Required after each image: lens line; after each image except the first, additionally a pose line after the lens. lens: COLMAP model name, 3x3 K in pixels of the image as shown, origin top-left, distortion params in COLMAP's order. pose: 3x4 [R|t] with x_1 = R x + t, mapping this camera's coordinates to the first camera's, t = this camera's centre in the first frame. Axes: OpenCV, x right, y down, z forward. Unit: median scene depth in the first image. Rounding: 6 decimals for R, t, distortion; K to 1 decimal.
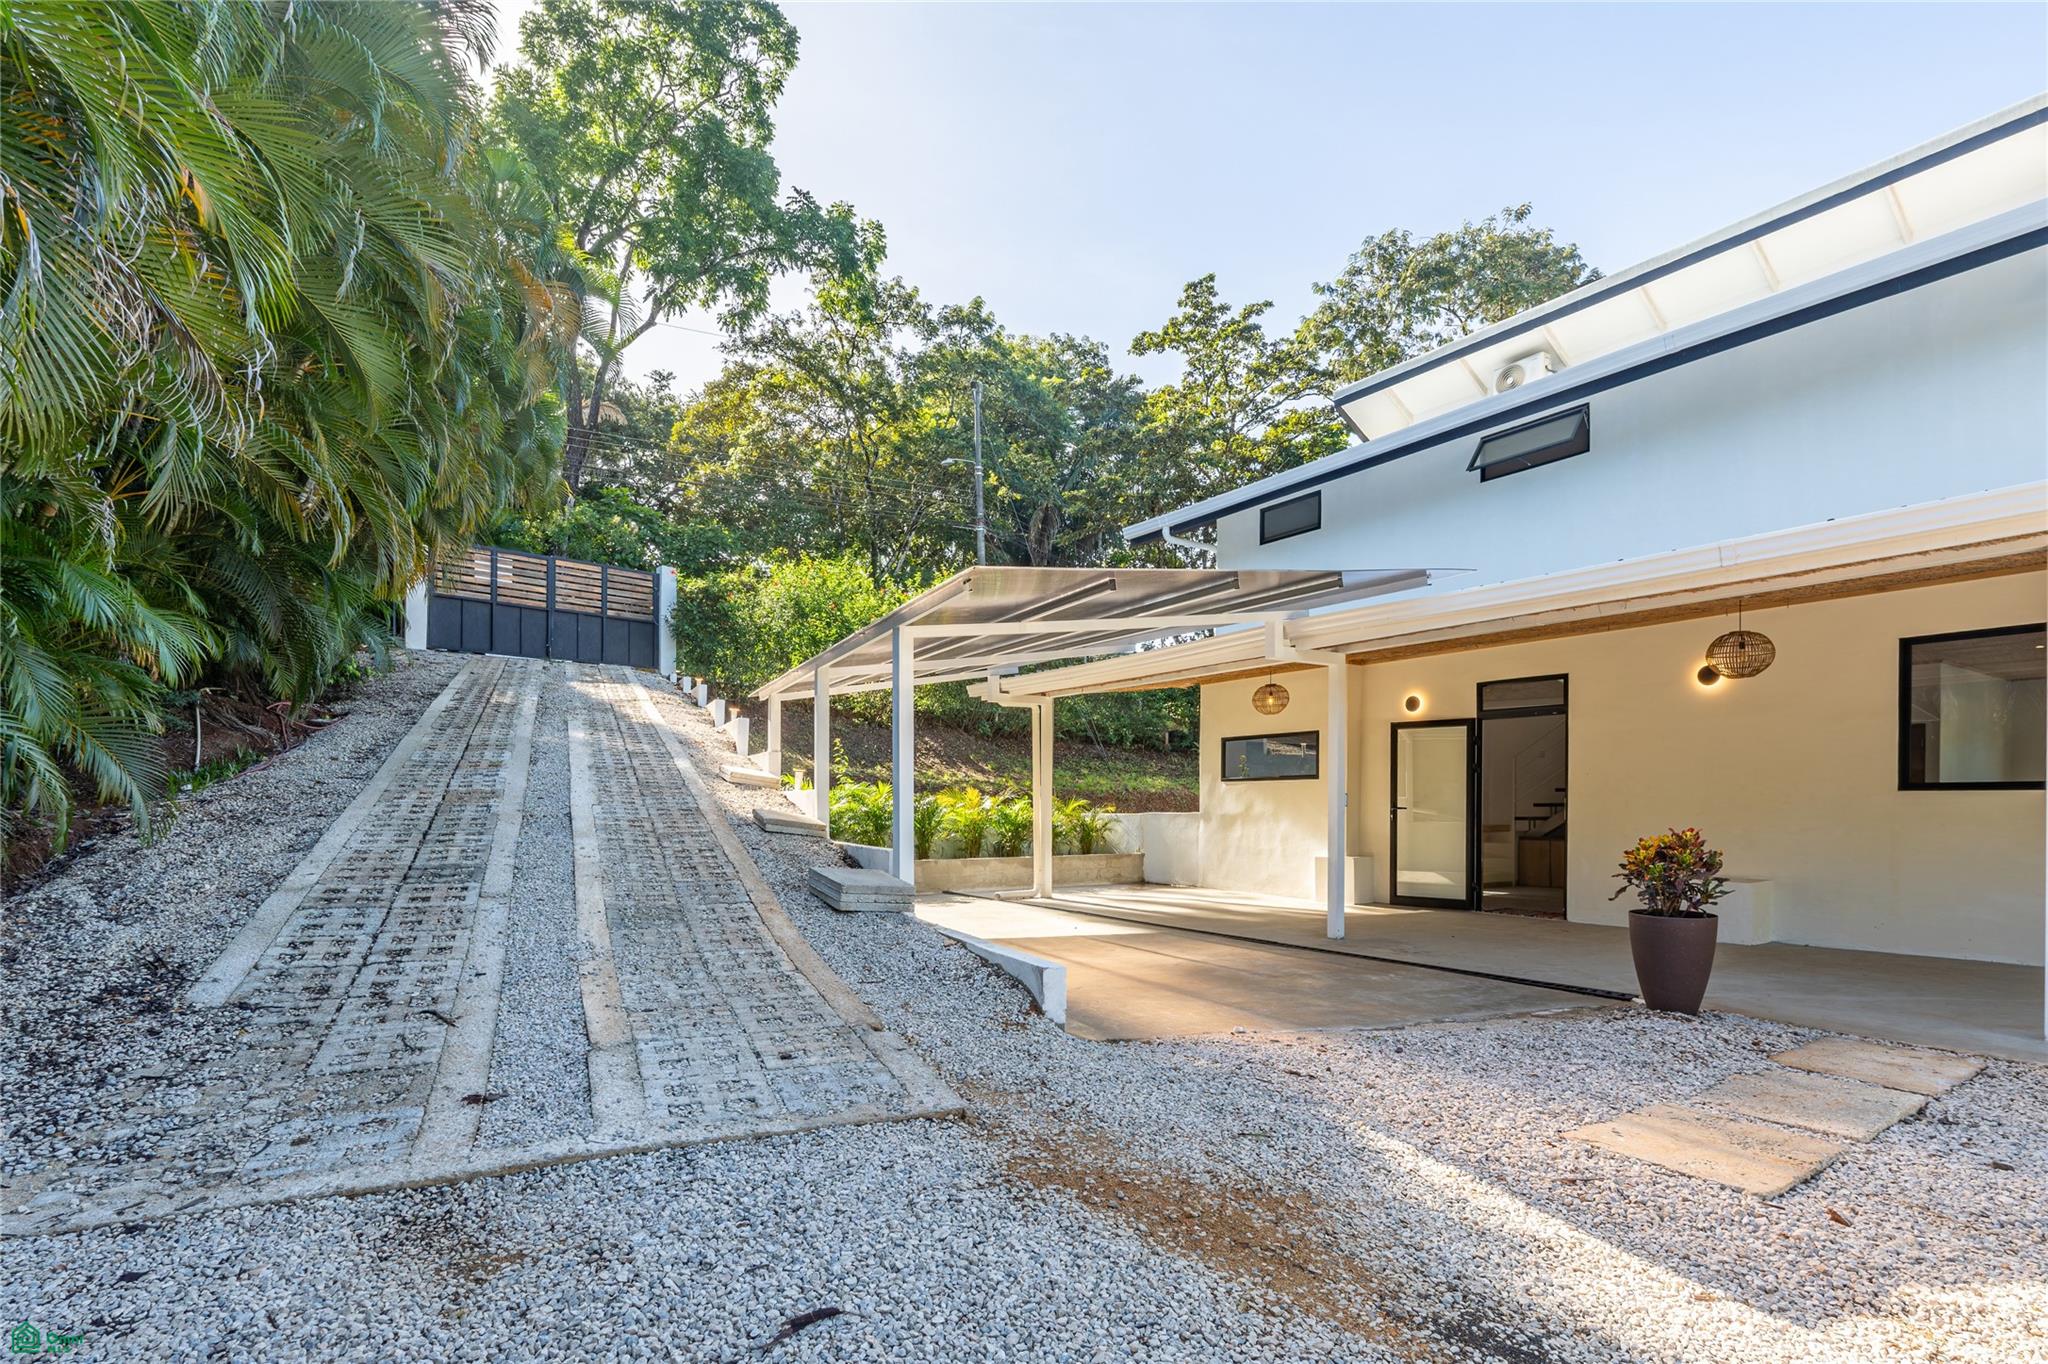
lens RADIAL K [[936.9, 0, 1018.8], [0, 936.9, 806.5], [0, 0, 1]] dist [-0.002564, -0.000207]
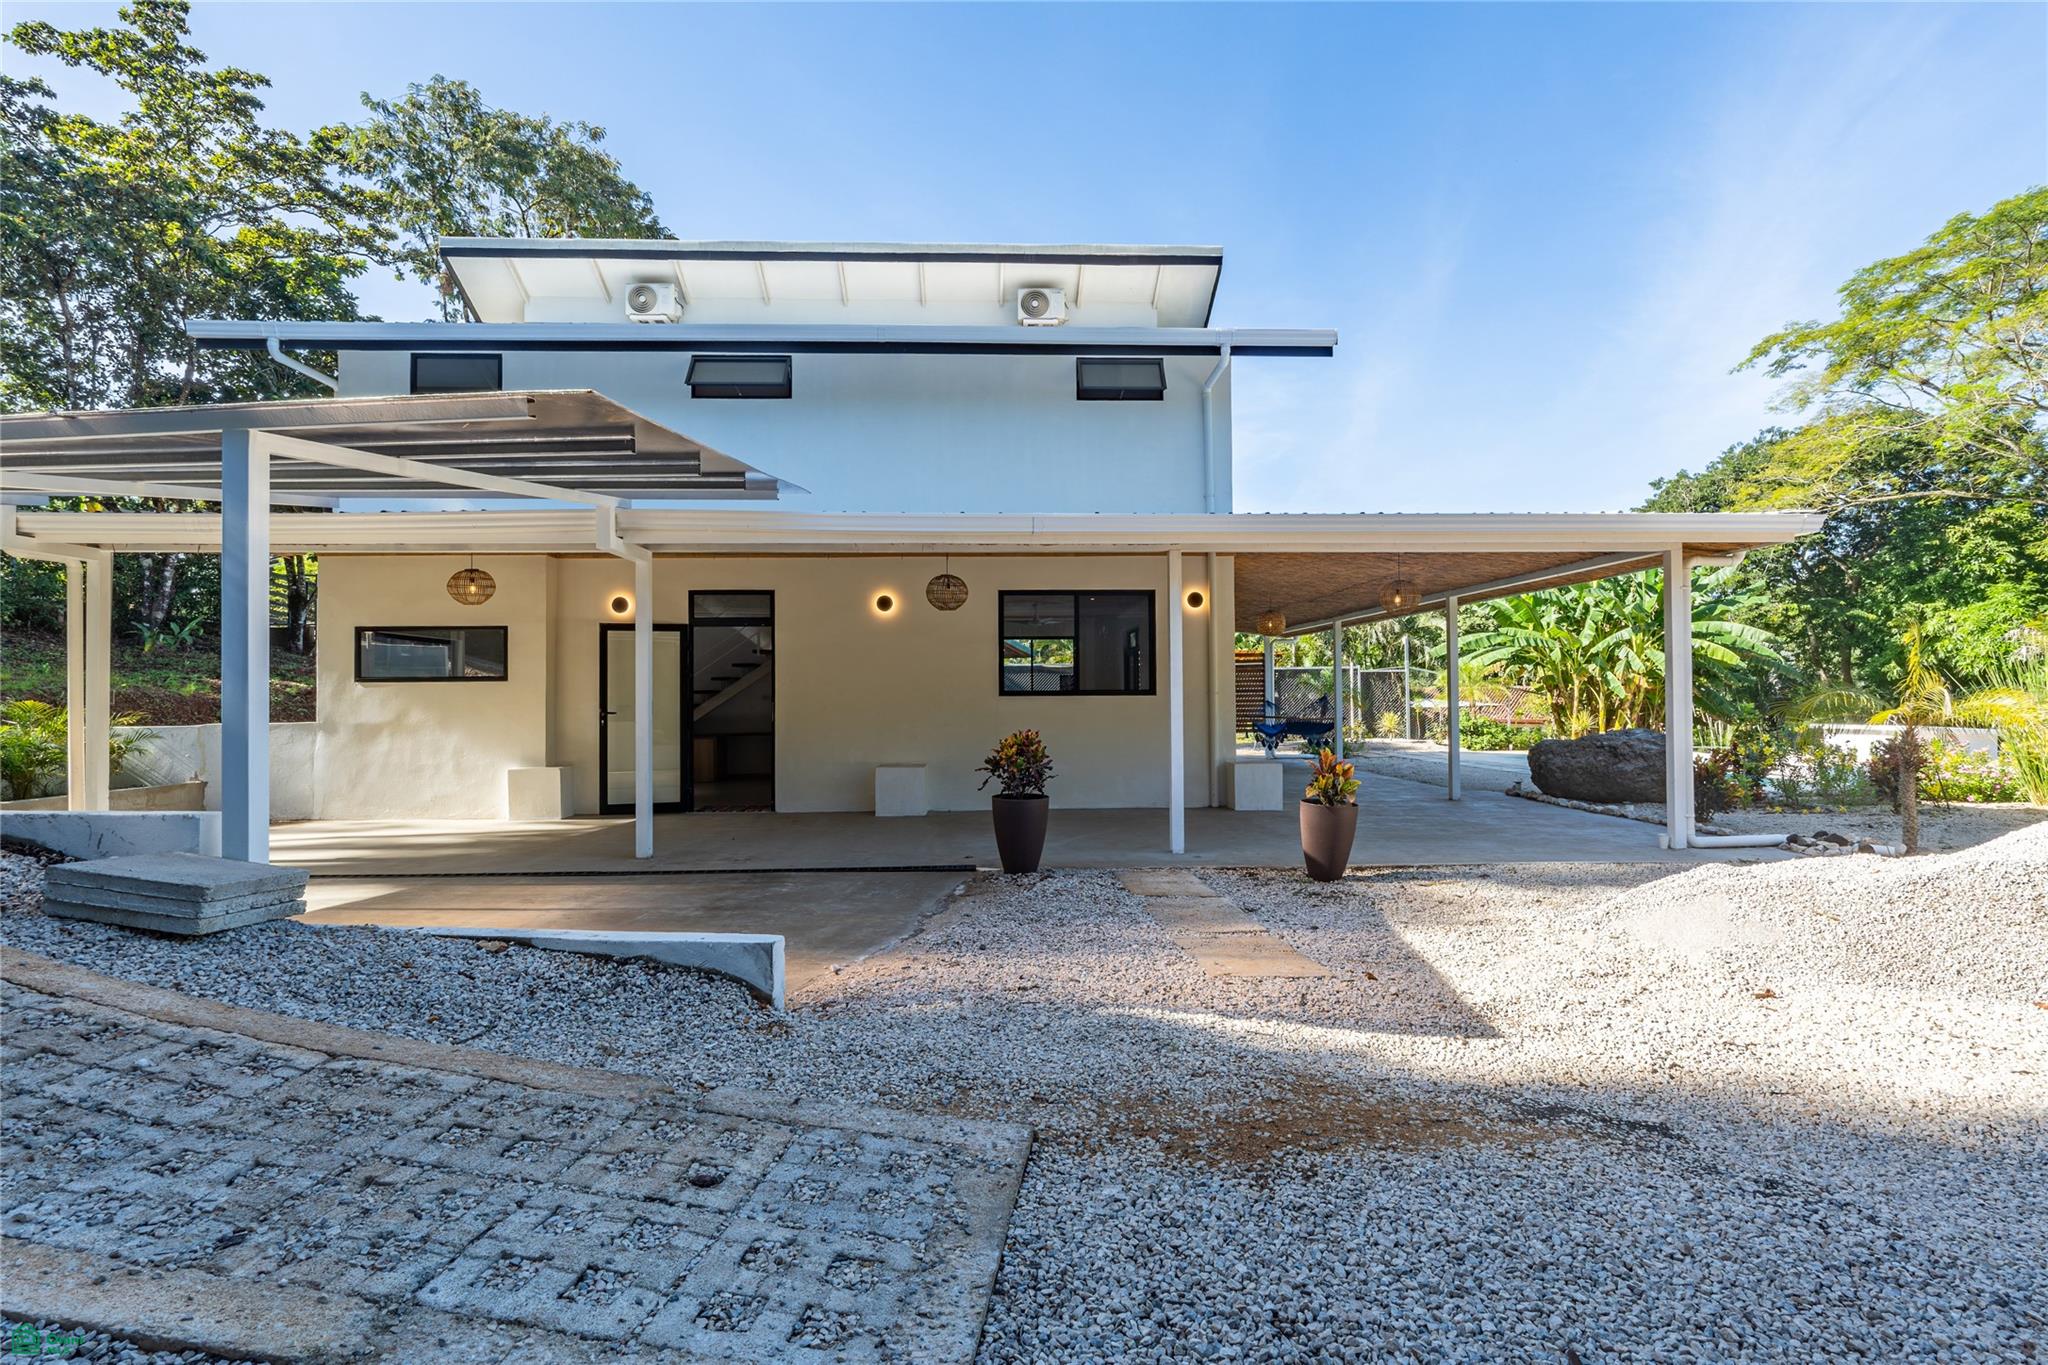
lens RADIAL K [[929.6, 0, 1019.1], [0, 929.6, 686.2], [0, 0, 1]] dist [-0.002048, -0.000735]
pose [[0.543375, 0.004073, 0.839480, -0.159245], [0.011547, 0.999857, -0.012326, -0.008637], [-0.839411, 0.016391, 0.543250, 0.128981]]
